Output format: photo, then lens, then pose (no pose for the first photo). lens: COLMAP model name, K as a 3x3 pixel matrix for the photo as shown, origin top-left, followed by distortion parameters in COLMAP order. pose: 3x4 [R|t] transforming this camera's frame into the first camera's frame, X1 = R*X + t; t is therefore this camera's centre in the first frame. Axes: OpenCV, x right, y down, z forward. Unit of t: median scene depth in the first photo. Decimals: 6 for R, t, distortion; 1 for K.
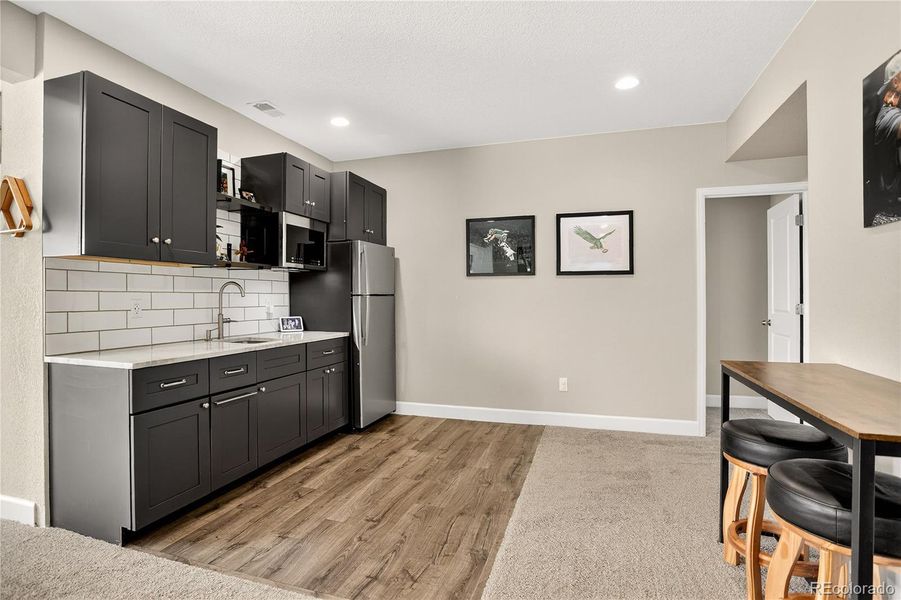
lens RADIAL K [[461.4, 0, 443.0], [0, 461.4, 297.9], [0, 0, 1]] dist [-0.031174, 0.003732]
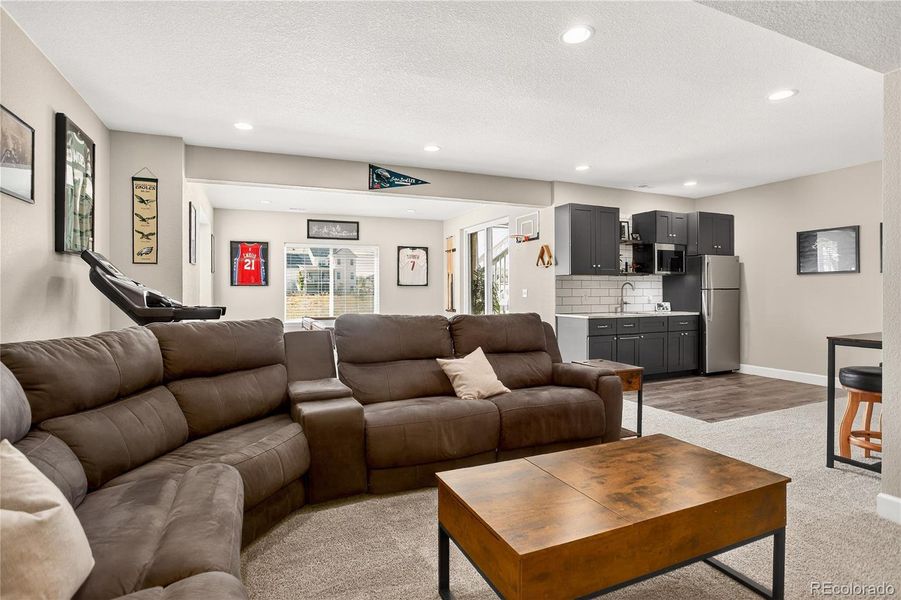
lens RADIAL K [[461.4, 0, 448.2], [0, 461.4, 295.0], [0, 0, 1]] dist [-0.031174, 0.003732]
pose [[0.682032, 0.002196, -0.731319, 0.417384], [0.001935, 0.999987, 0.004807, 0.005593], [0.731320, -0.004693, 0.682019, -0.830705]]
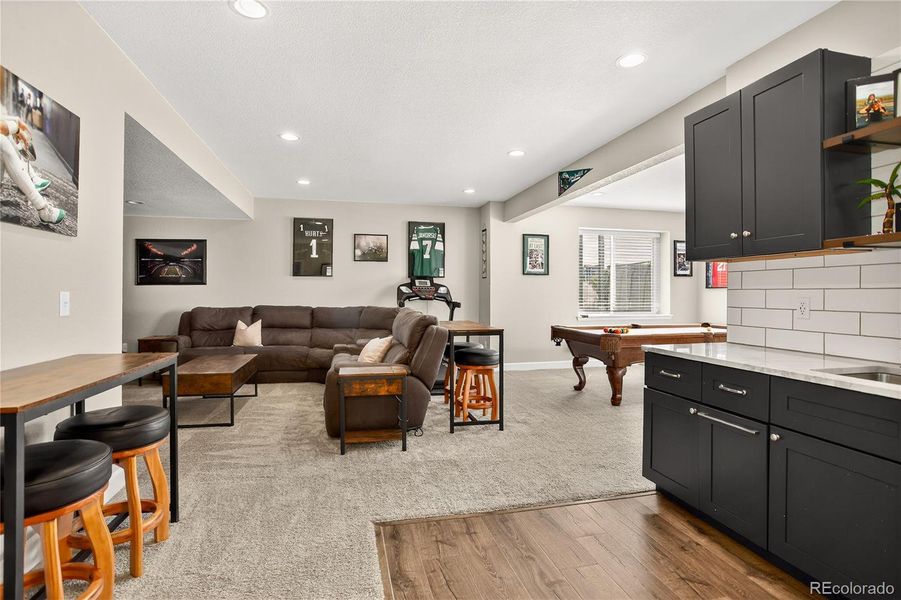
lens RADIAL K [[461.4, 0, 442.1], [0, 461.4, 296.3], [0, 0, 1]] dist [-0.031174, 0.003732]
pose [[-0.860153, 0.000670, -0.510036, 0.289354], [-0.004687, 0.999947, 0.009216, -0.003496], [0.510015, 0.010318, -0.860103, 1.117385]]
